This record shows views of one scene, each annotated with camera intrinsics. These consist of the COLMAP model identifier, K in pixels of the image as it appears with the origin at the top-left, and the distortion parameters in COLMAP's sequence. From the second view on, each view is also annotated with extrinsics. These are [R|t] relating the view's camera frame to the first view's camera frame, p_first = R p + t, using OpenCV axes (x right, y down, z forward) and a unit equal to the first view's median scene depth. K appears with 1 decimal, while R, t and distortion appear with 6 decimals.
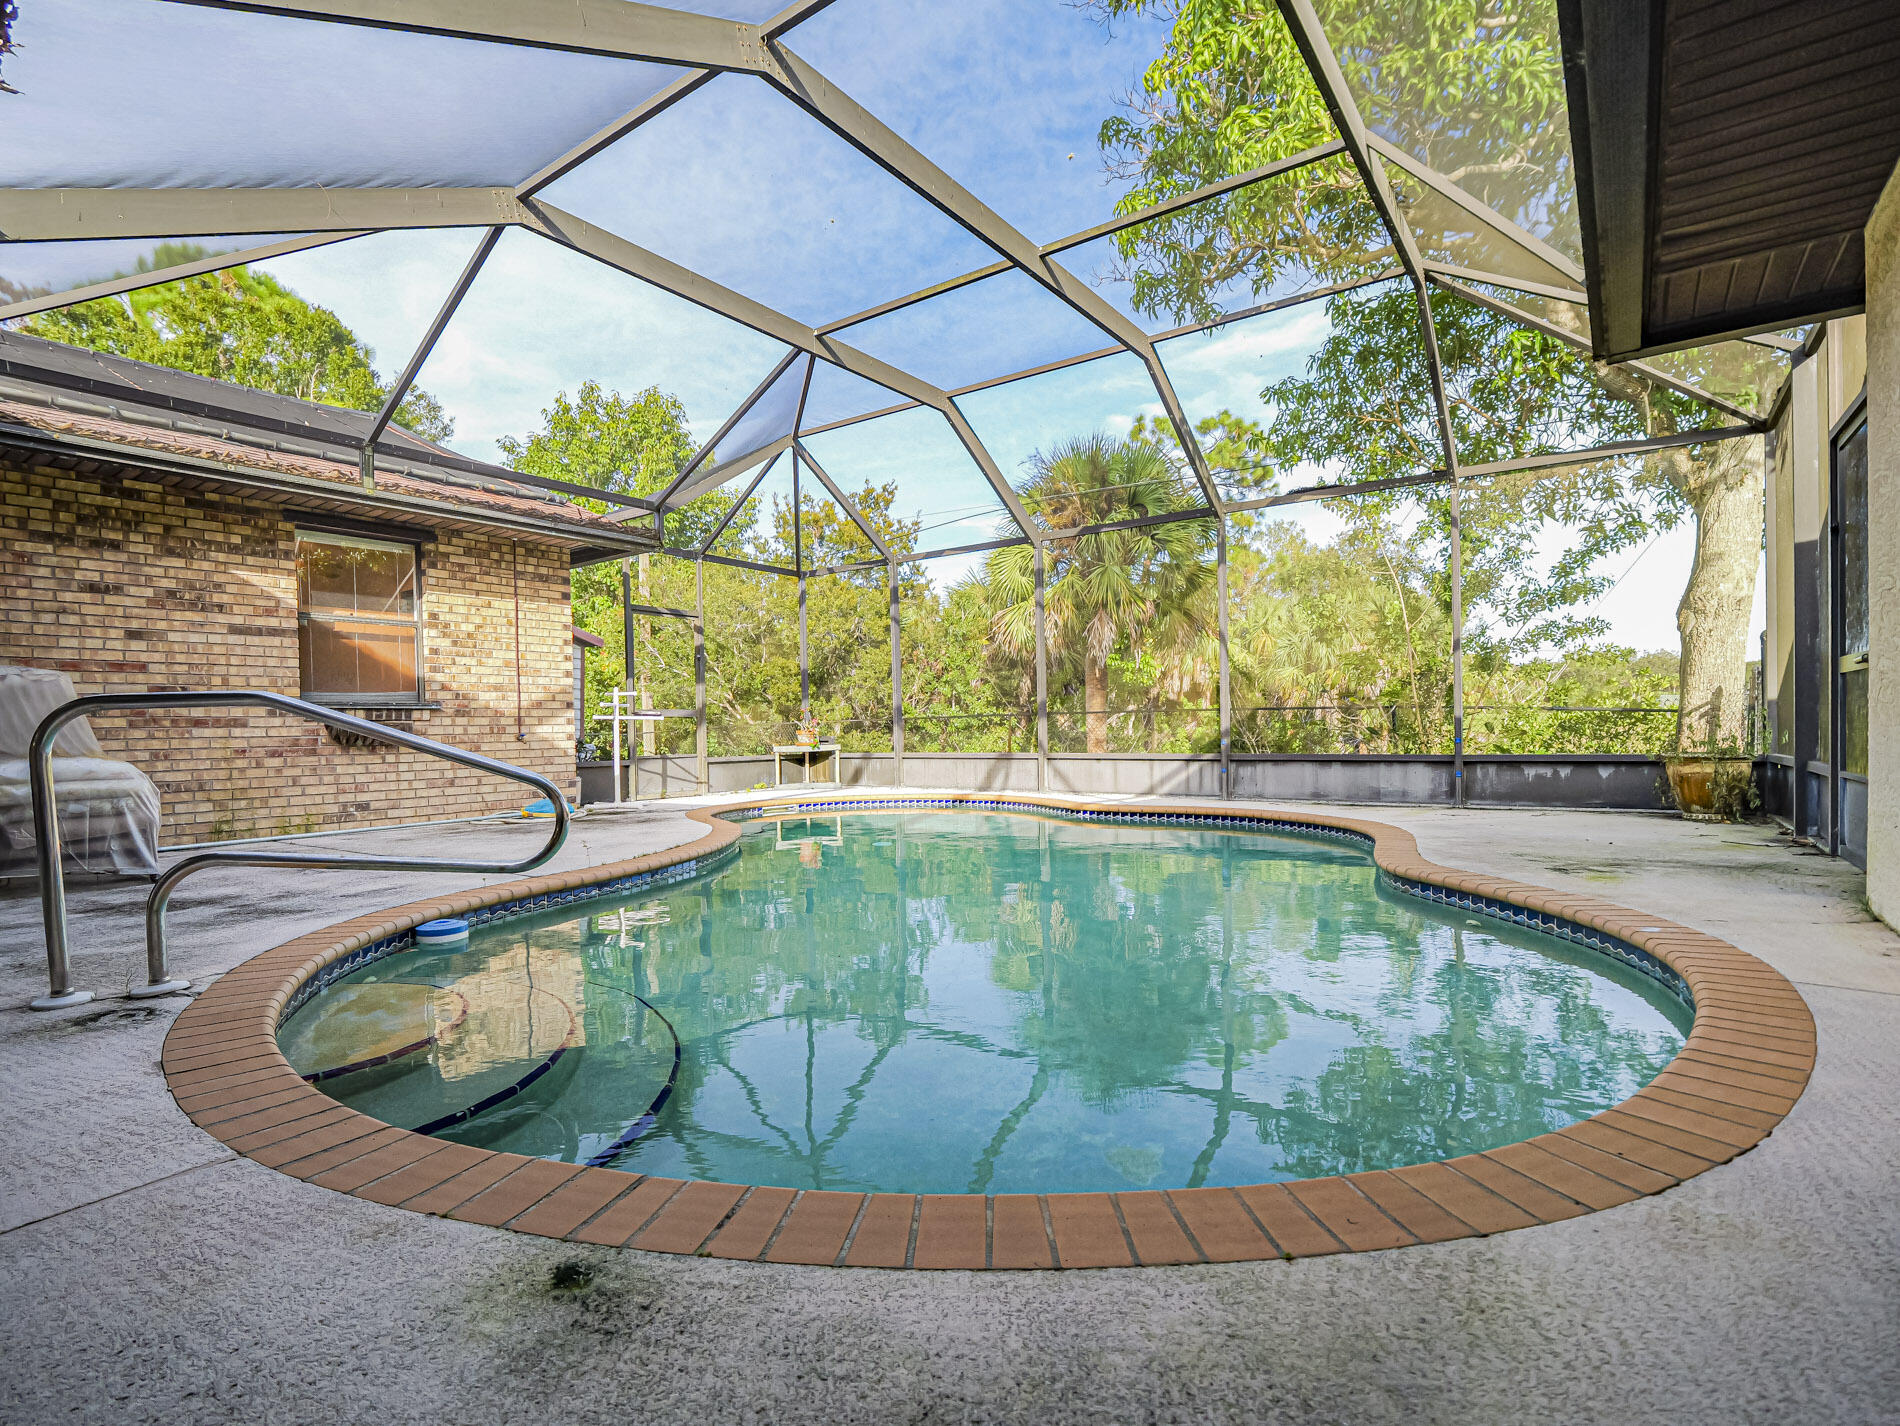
lens RADIAL K [[927.3, 0, 950.5], [0, 927.3, 729.2], [0, 0, 1]] dist [-0.007491, -0.002006]
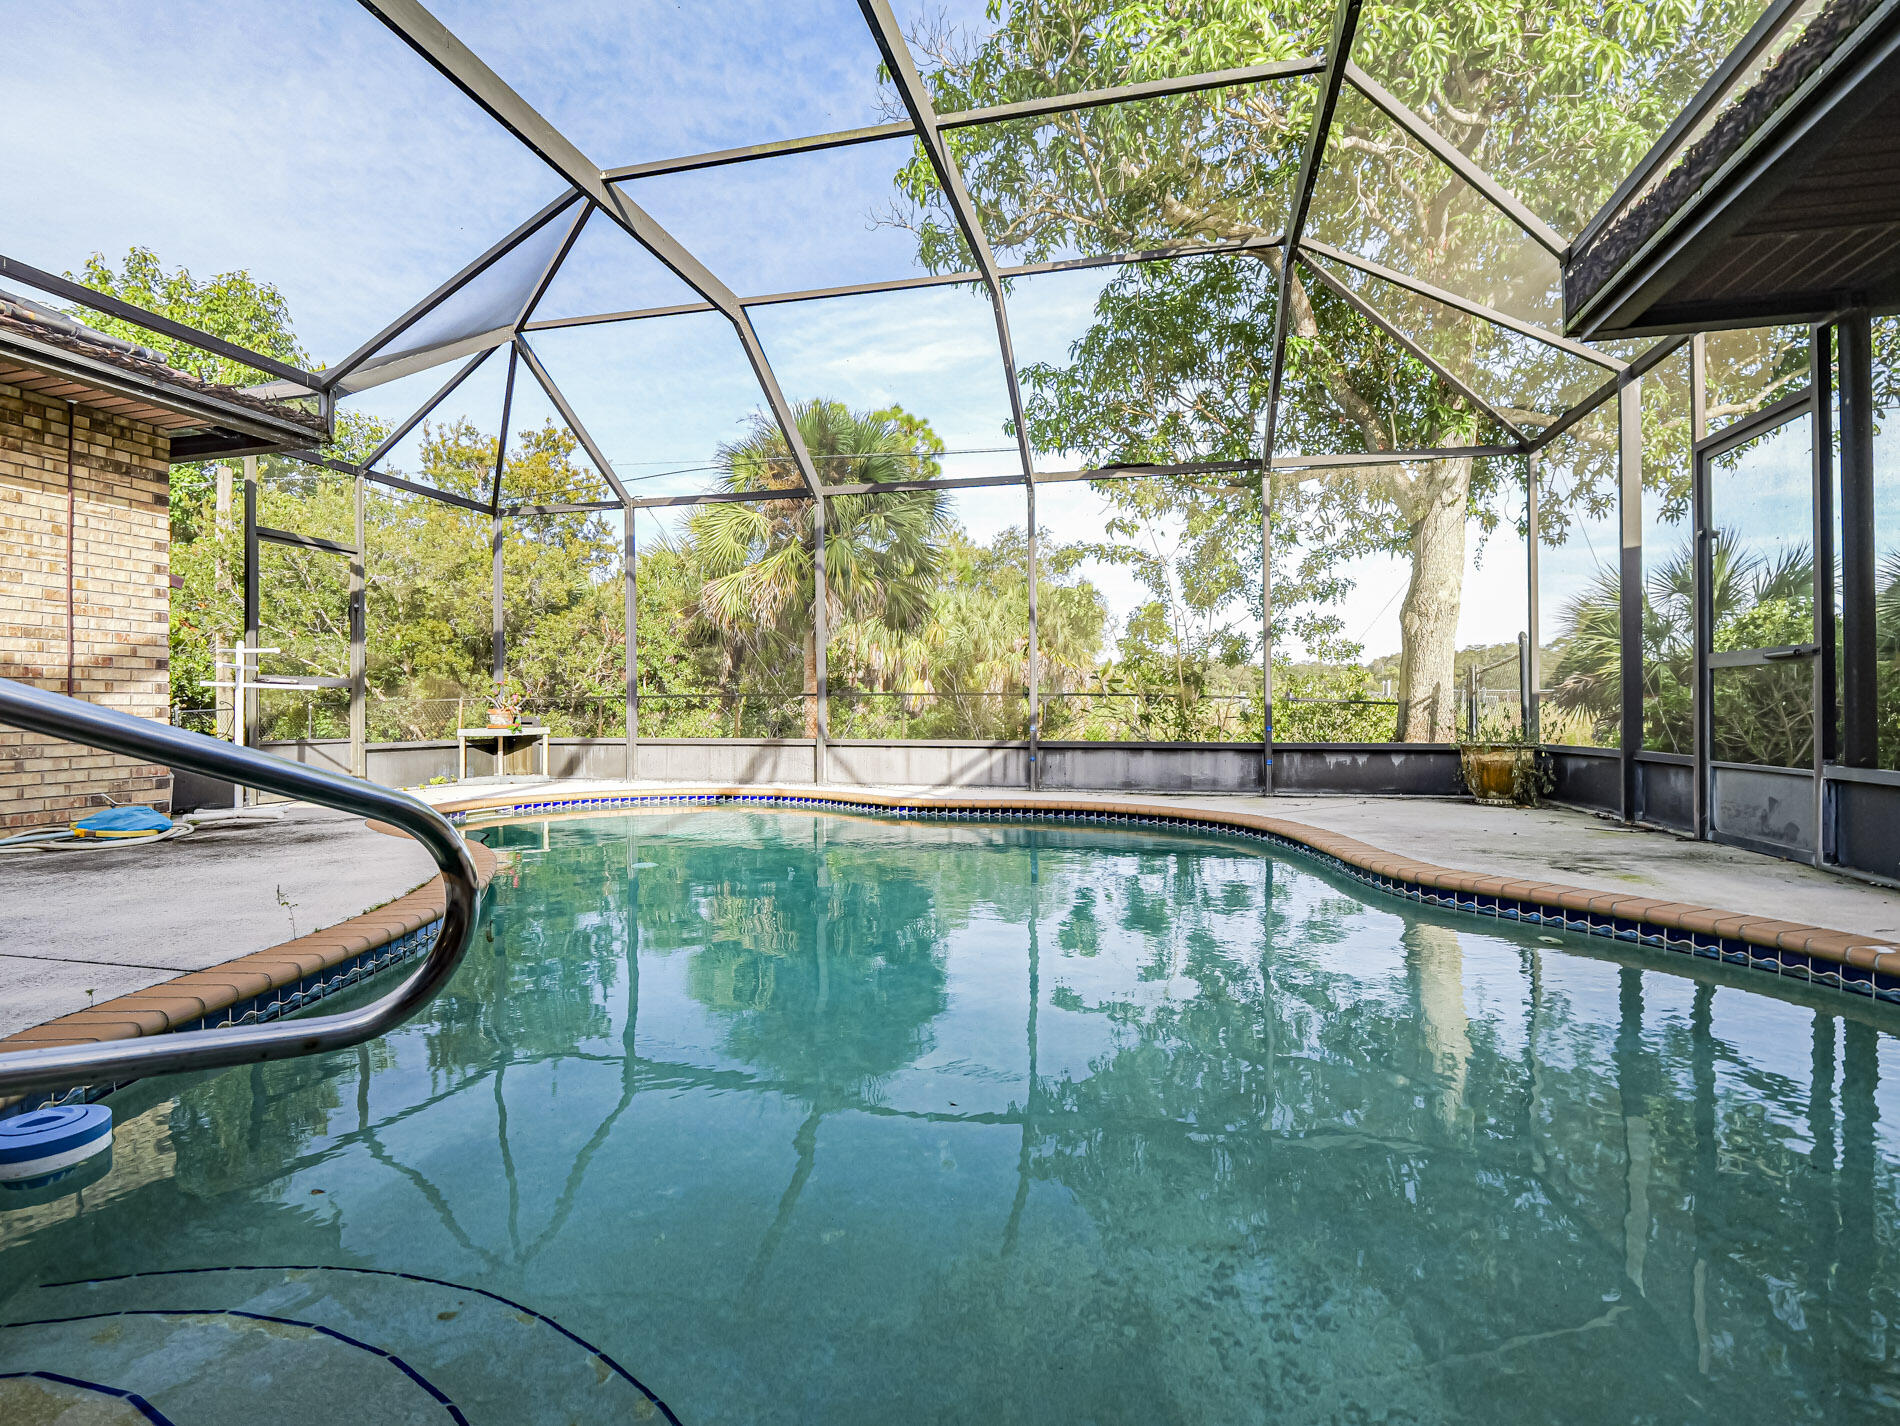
lens RADIAL K [[927.3, 0, 947.9], [0, 927.3, 693.7], [0, 0, 1]] dist [-0.007491, -0.002006]
pose [[0.930362, 0.021947, 0.365985, -0.118602], [-0.013770, 0.999594, -0.024939, 0.003633], [-0.366384, 0.018163, 0.930287, 0.167076]]
